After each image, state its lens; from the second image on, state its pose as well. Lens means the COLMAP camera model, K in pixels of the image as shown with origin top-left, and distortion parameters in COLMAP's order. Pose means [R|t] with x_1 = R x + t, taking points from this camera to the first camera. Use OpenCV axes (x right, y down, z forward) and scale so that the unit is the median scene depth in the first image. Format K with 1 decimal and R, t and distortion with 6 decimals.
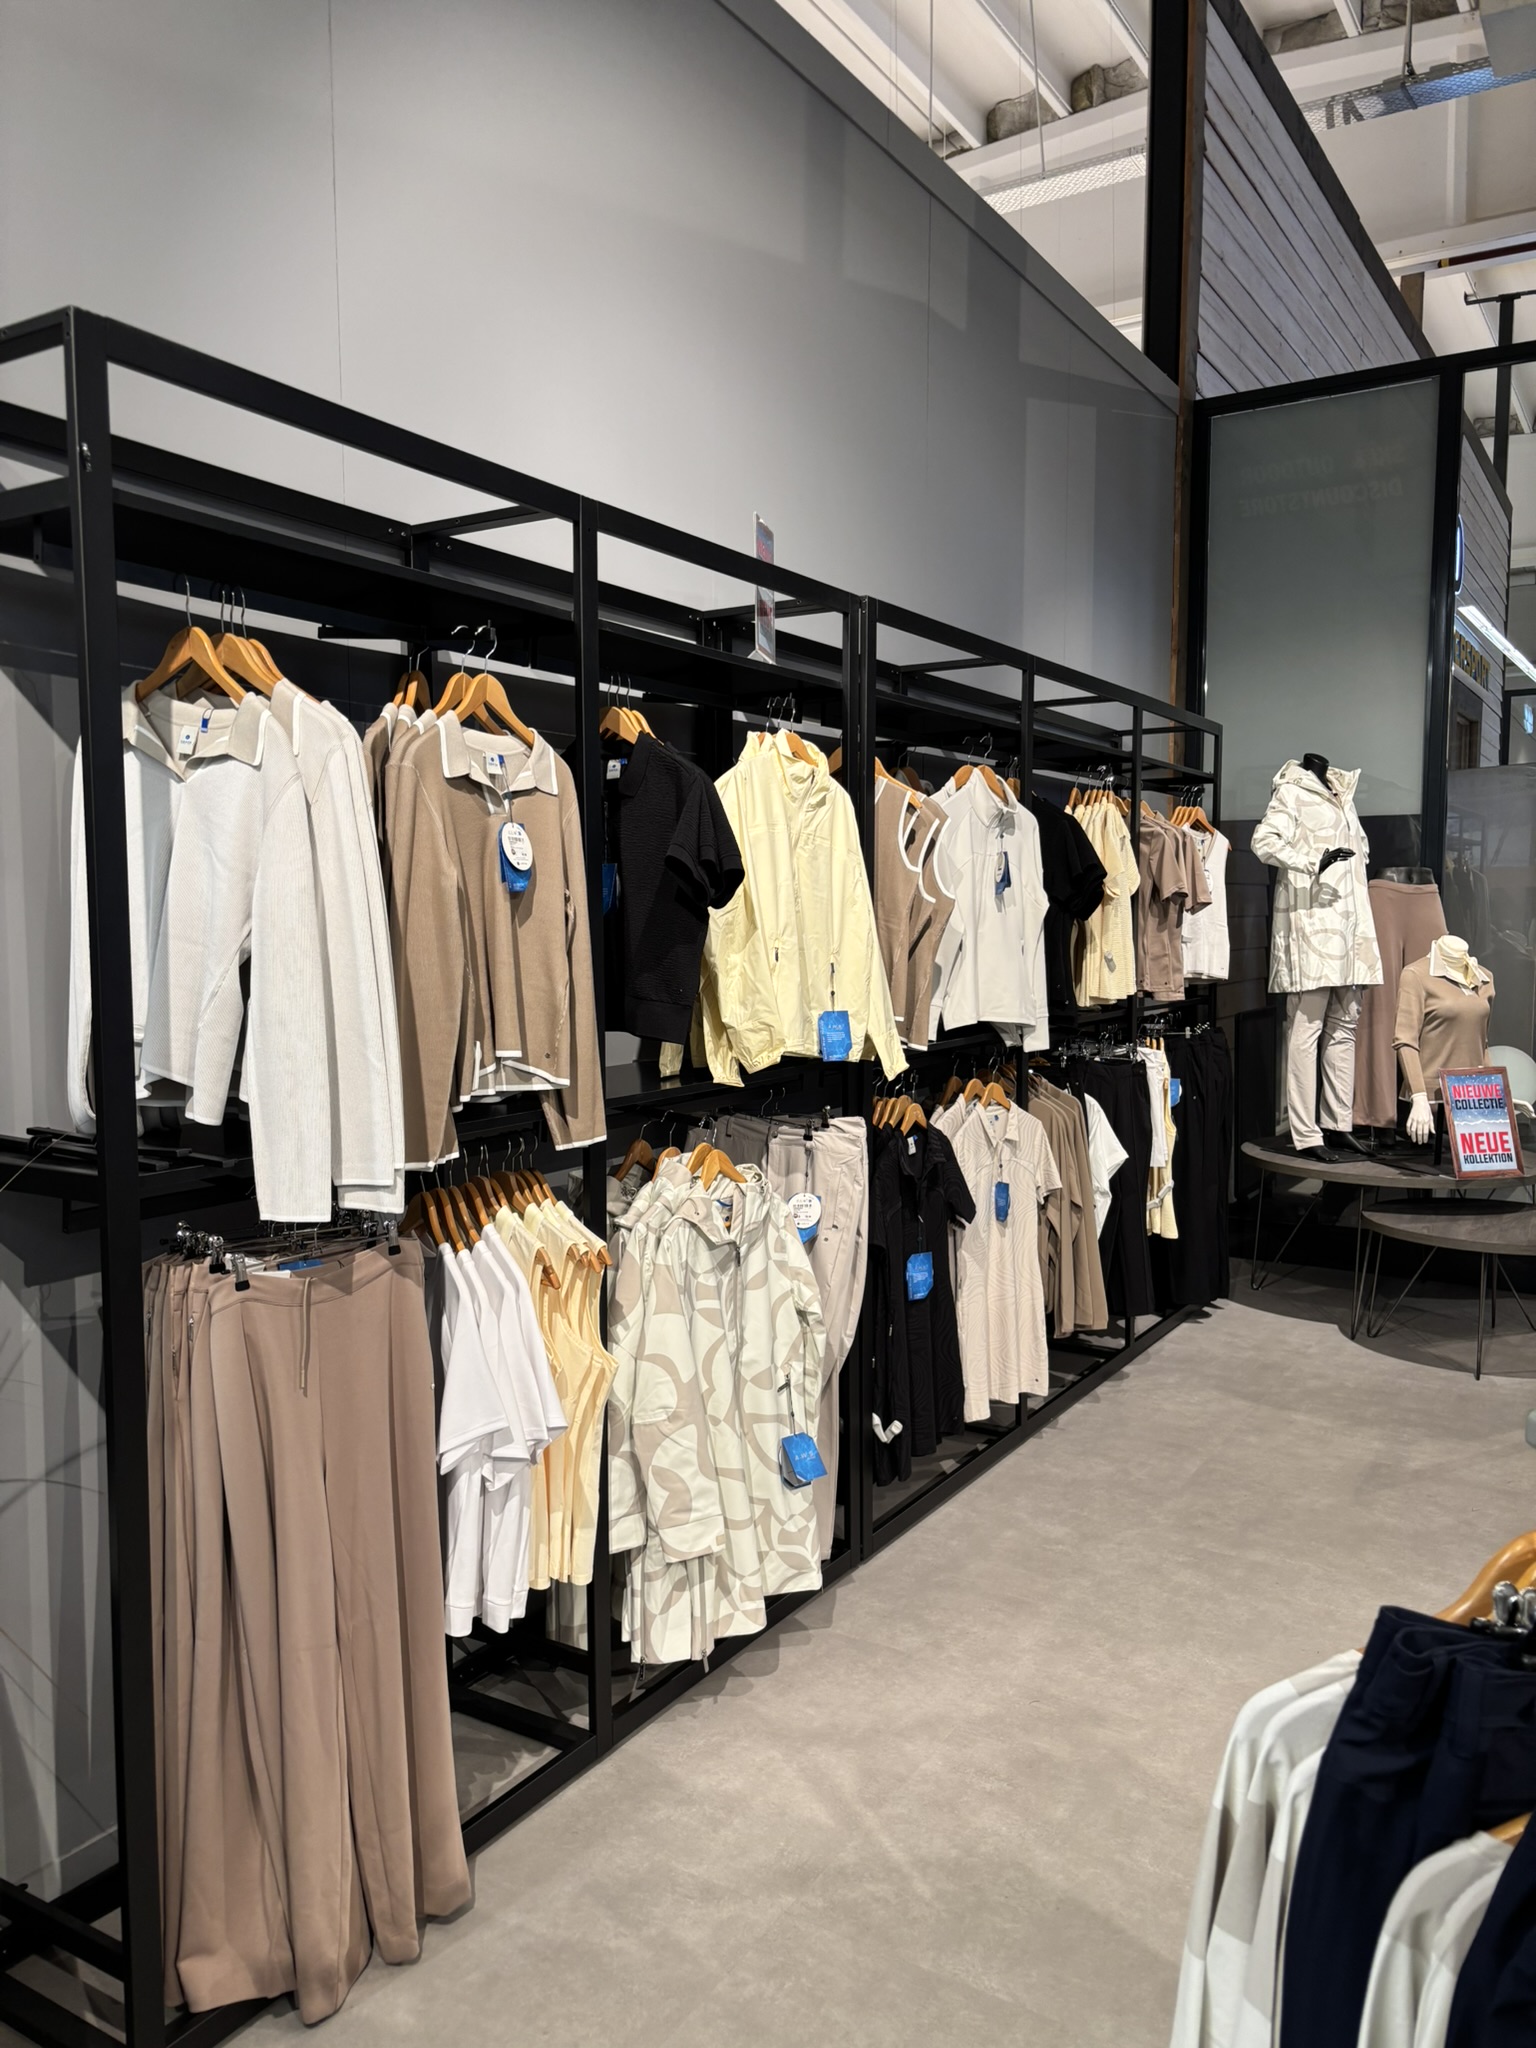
lens RADIAL K [[1556.8, 0, 771.4], [0, 1556.8, 1057.2], [0, 0, 1]] dist [0.053172, 0.009019]
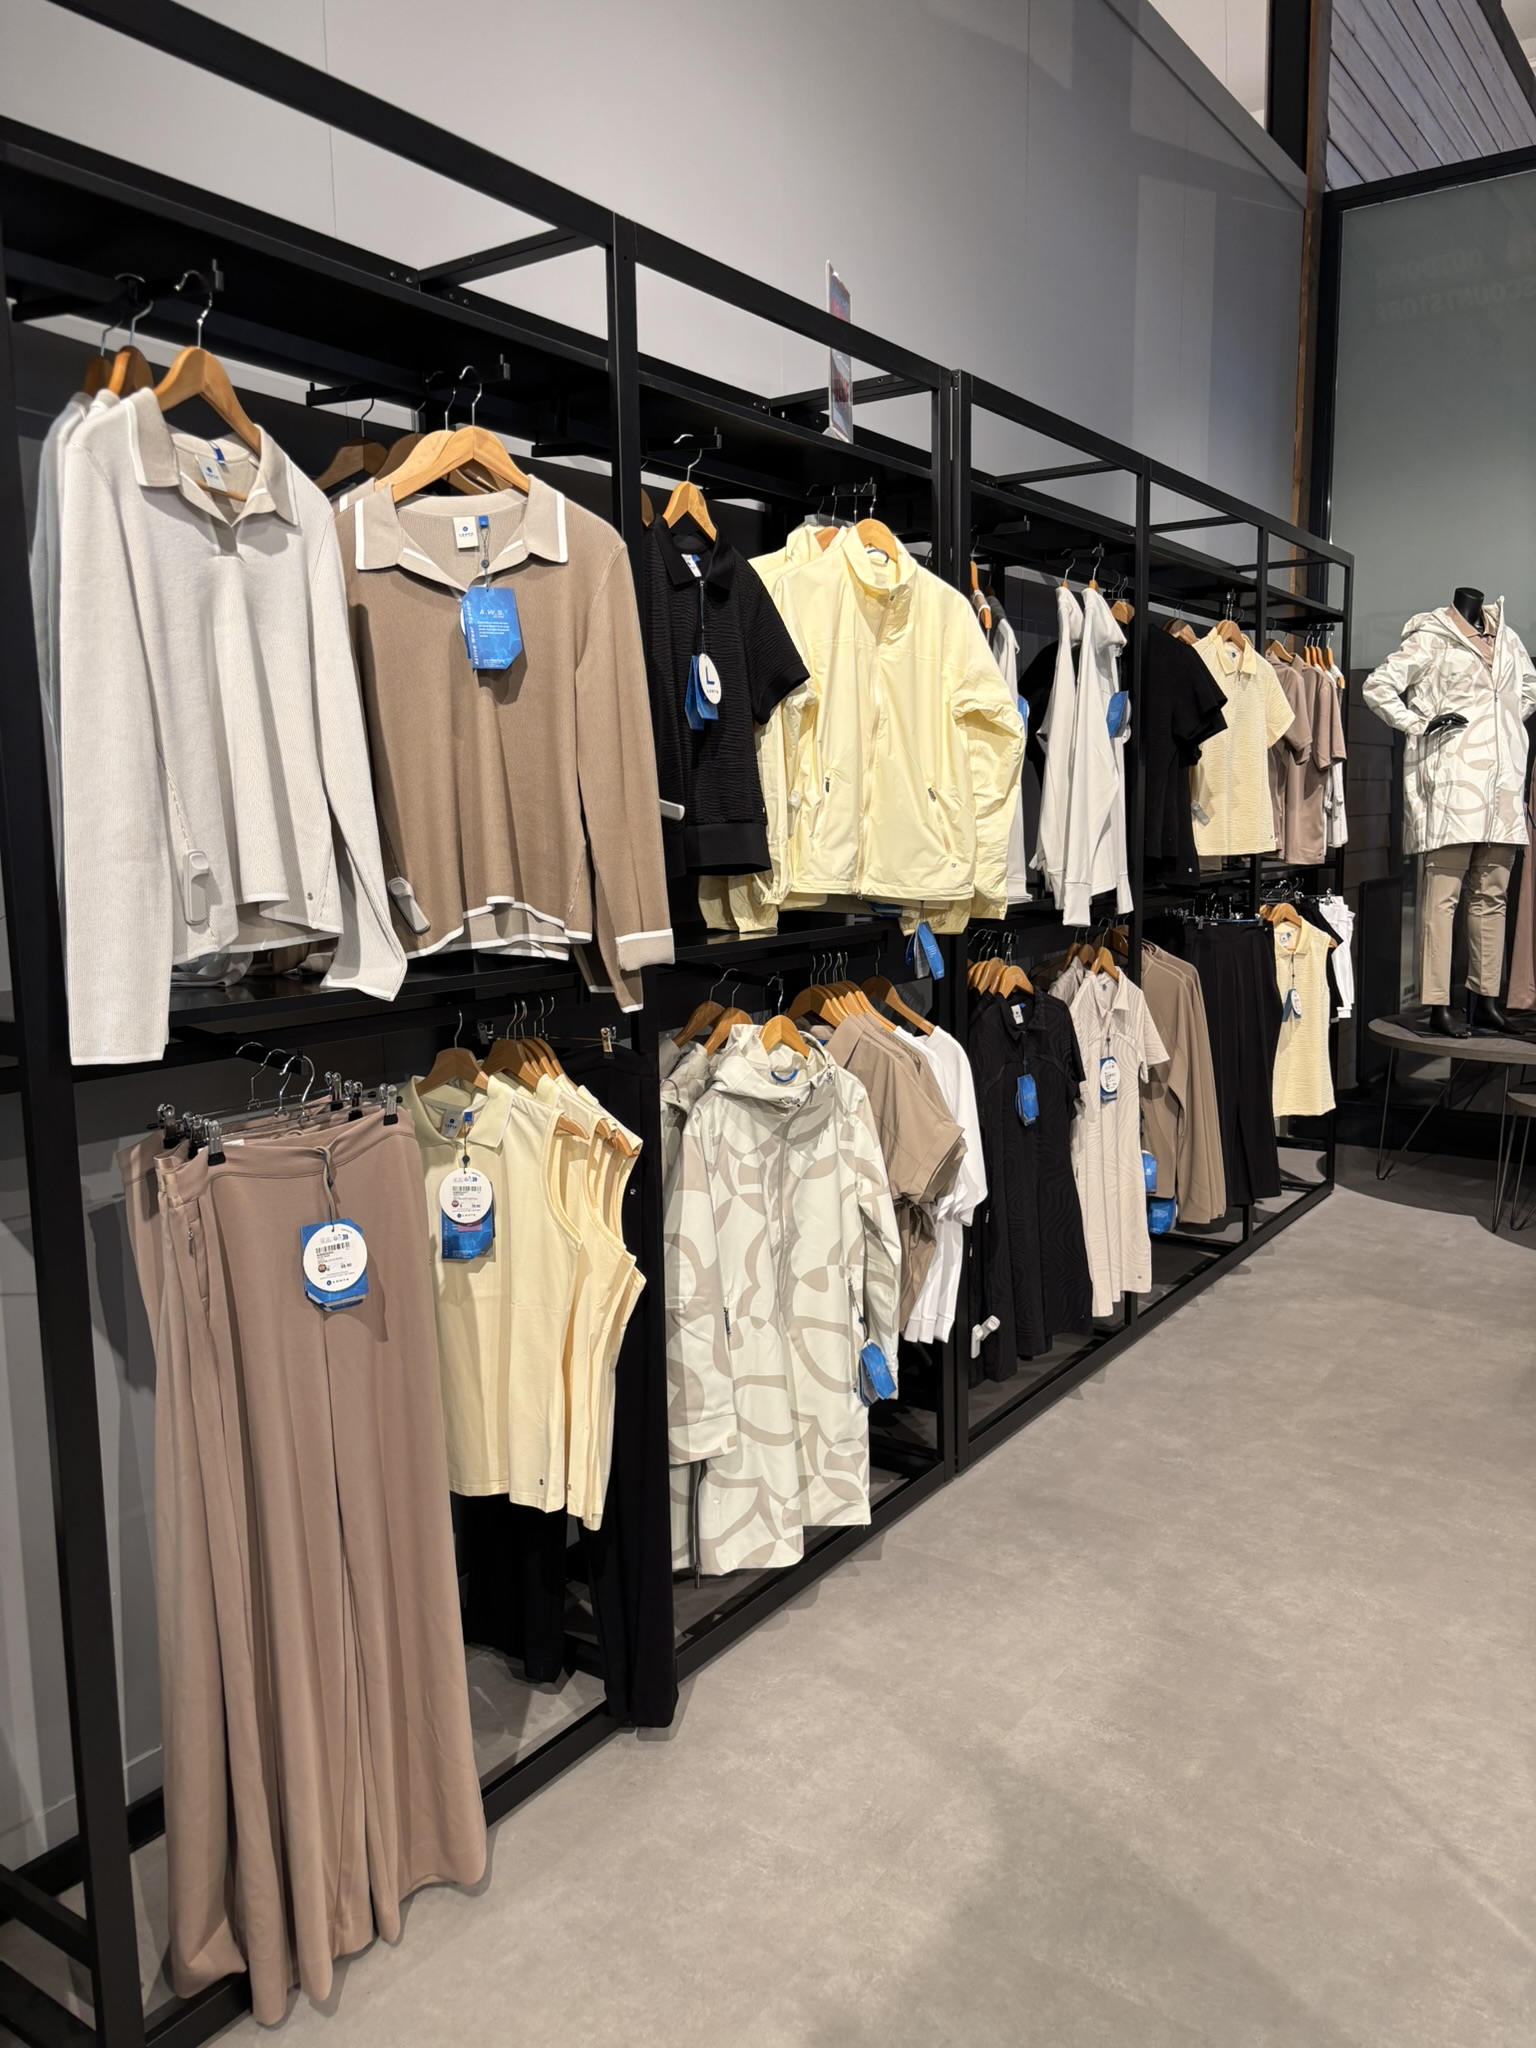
lens RADIAL K [[1563.1, 0, 768.0], [0, 1563.1, 1024.0], [0, 0, 1]] dist [0.053233, -0.003429]
pose [[0.998355, -0.006858, -0.056927, 0.002789], [0.009378, 0.998983, 0.044113, 0.024163], [0.056567, -0.044574, 0.997403, 0.110721]]
